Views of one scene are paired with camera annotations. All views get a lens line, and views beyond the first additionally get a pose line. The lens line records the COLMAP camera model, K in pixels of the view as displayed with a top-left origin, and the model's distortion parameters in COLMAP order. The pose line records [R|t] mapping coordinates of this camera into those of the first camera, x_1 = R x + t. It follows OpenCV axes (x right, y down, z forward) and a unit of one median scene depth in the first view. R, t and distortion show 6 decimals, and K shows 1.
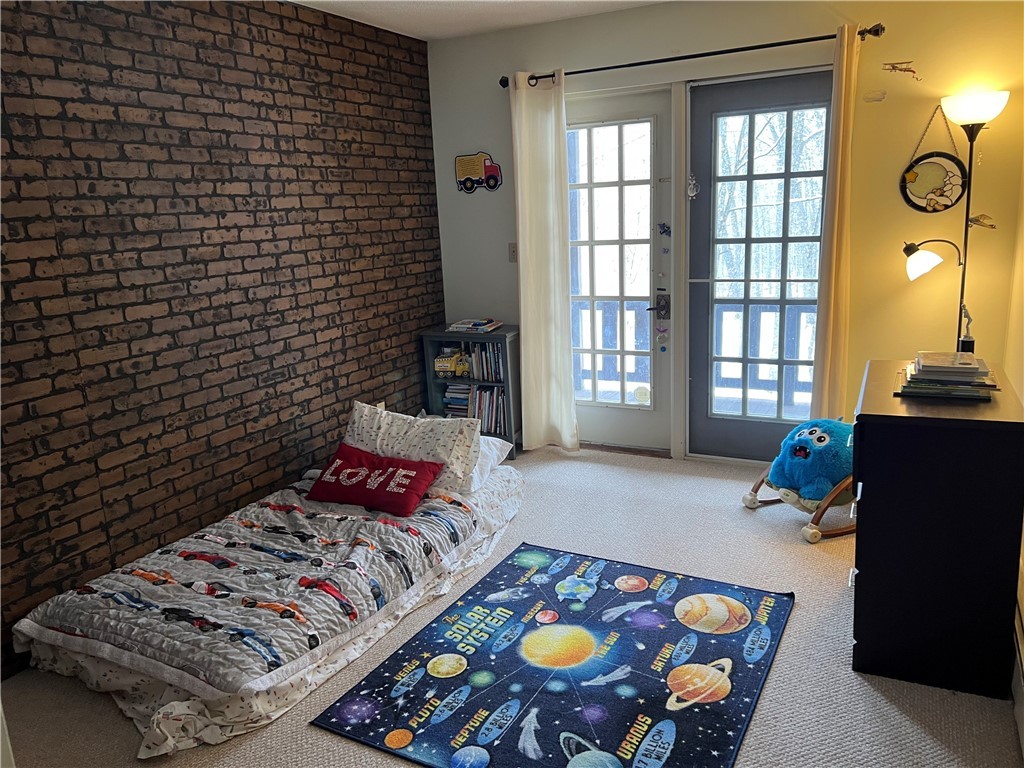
lens RADIAL K [[771.5, 0, 514.3], [0, 771.5, 383.9], [0, 0, 1]] dist [0.076973, -0.077966]
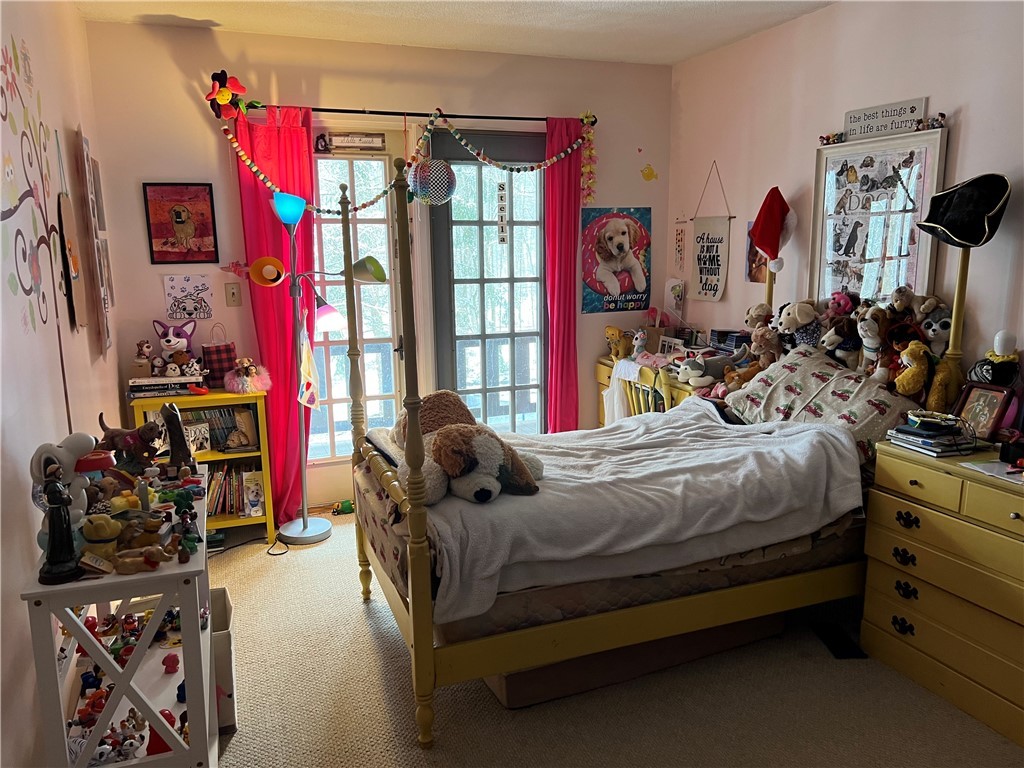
lens RADIAL K [[771.5, 0, 518.5], [0, 771.5, 380.8], [0, 0, 1]] dist [0.076973, -0.077966]
pose [[0.648490, -0.105525, 0.753873, -0.491726], [0.143362, 0.989554, 0.015192, -0.055468], [-0.747601, 0.098225, 0.656844, 0.269118]]
